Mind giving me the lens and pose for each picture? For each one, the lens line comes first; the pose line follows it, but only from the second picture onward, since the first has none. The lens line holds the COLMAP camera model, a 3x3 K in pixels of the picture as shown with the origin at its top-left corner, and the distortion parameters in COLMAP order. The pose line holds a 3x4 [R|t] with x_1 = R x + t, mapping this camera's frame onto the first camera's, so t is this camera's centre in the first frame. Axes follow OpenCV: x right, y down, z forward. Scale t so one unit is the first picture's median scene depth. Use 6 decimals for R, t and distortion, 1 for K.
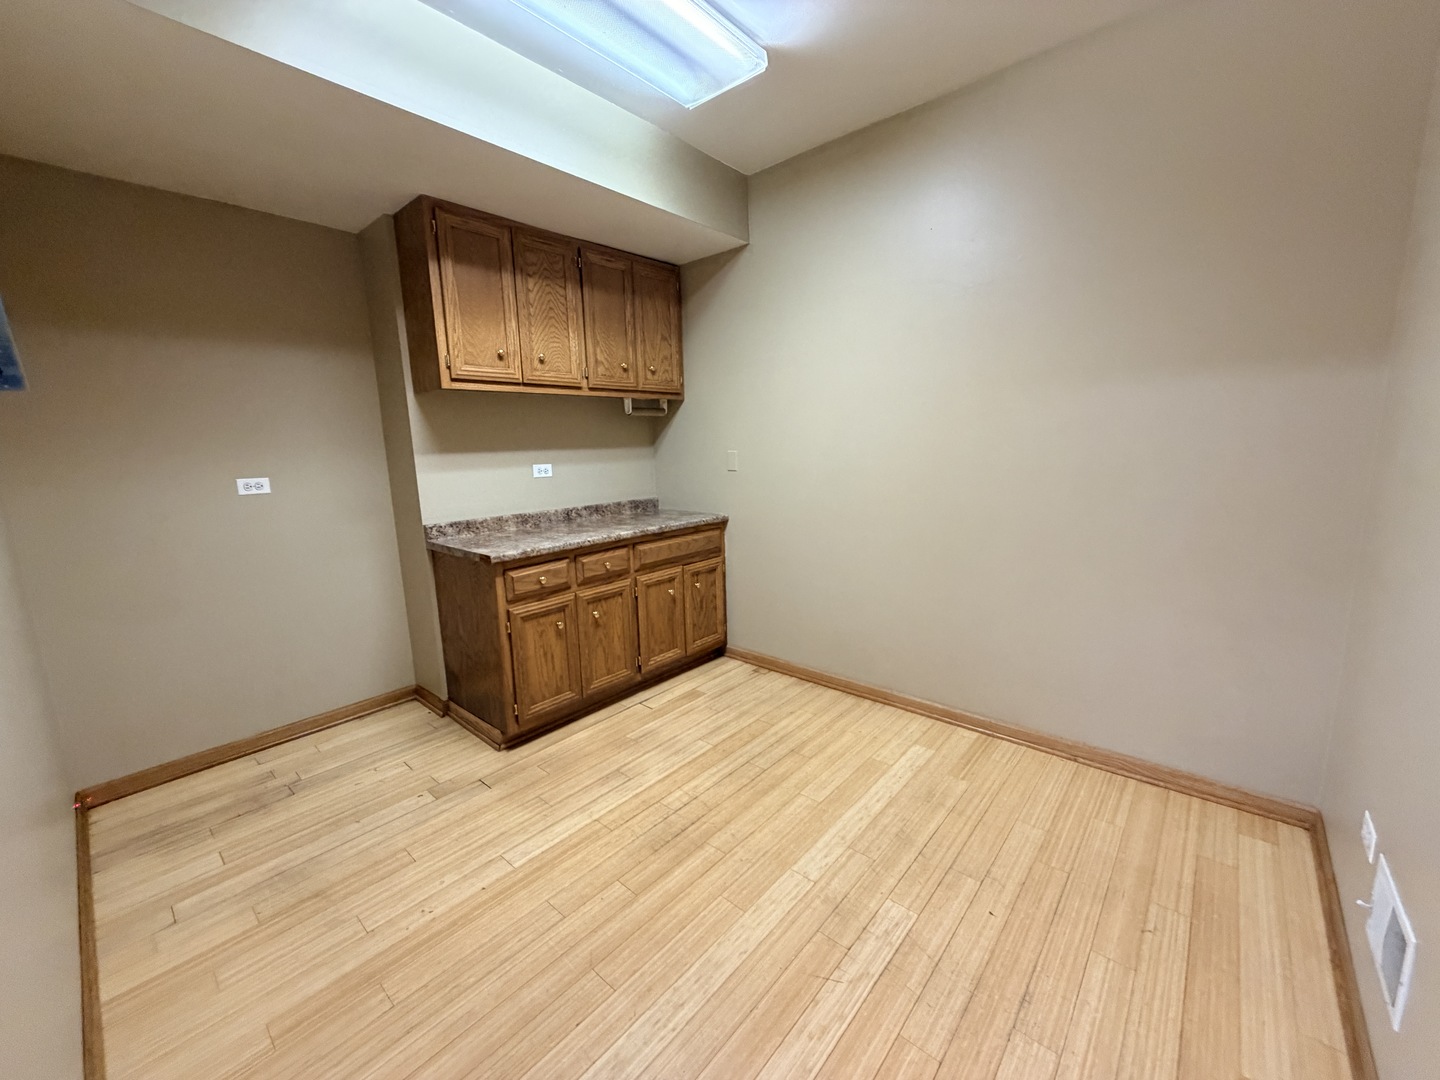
lens RADIAL K [[573.9, 0, 716.4], [0, 573.9, 537.4], [0, 0, 1]] dist [0.000913, -0.000692]
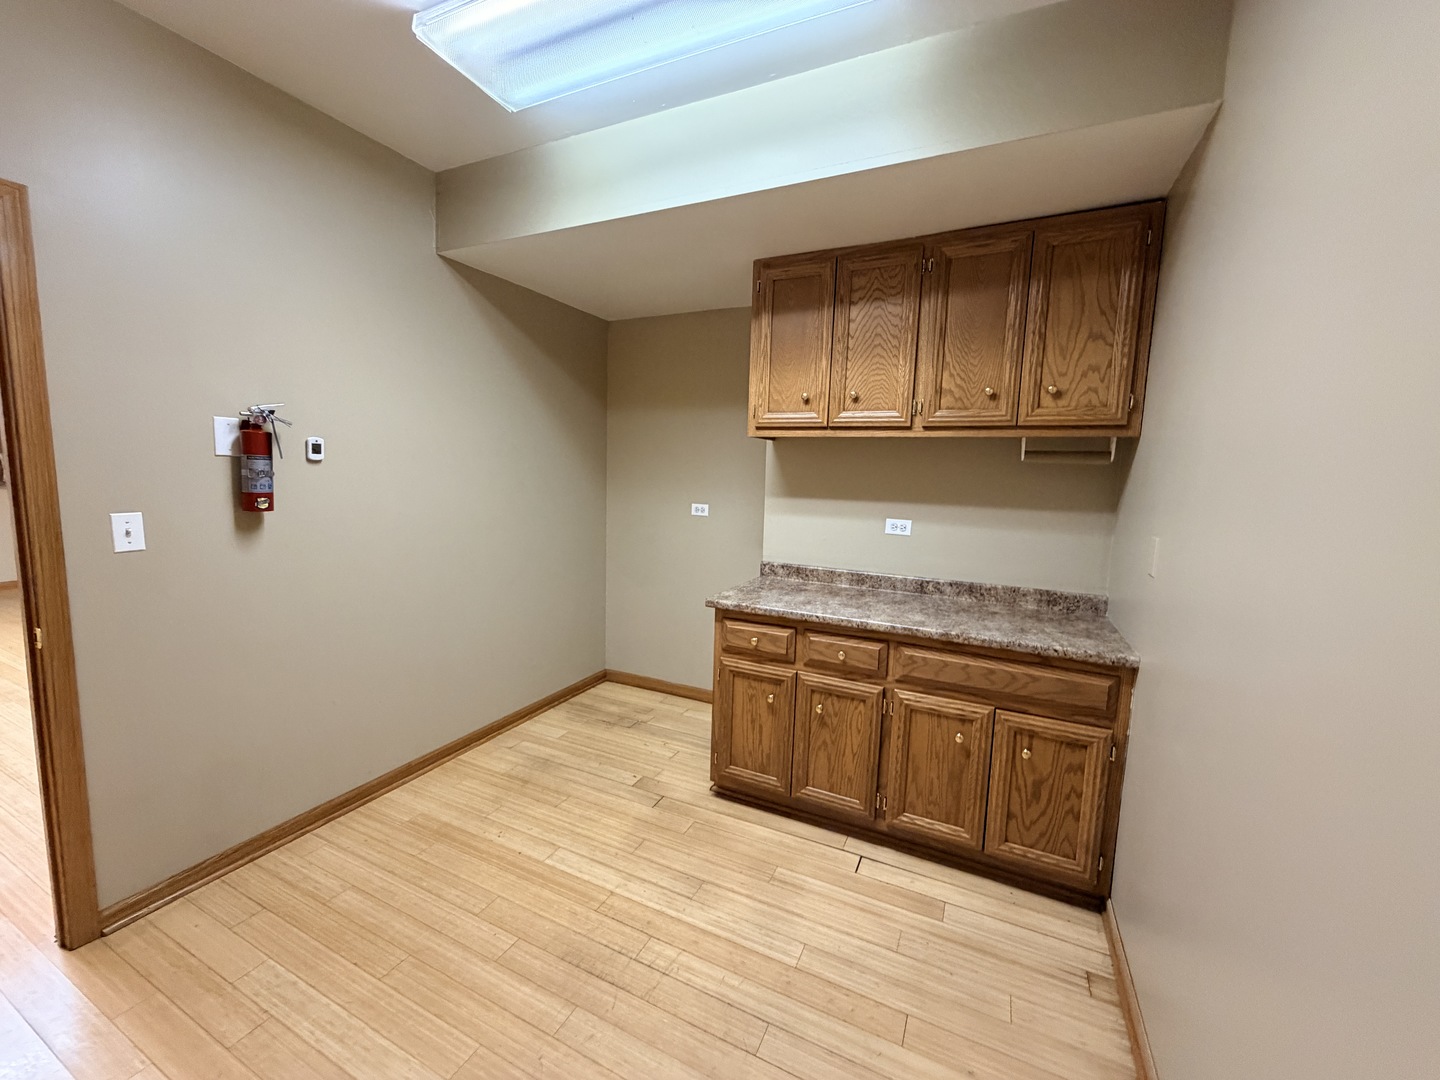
lens RADIAL K [[573.9, 0, 718.4], [0, 573.9, 538.6], [0, 0, 1]] dist [0.000913, -0.000692]
pose [[0.268663, 0.146092, -0.952091, 0.484055], [-0.197172, 0.975843, 0.094099, -0.146282], [0.942838, 0.162445, 0.290978, 0.595636]]
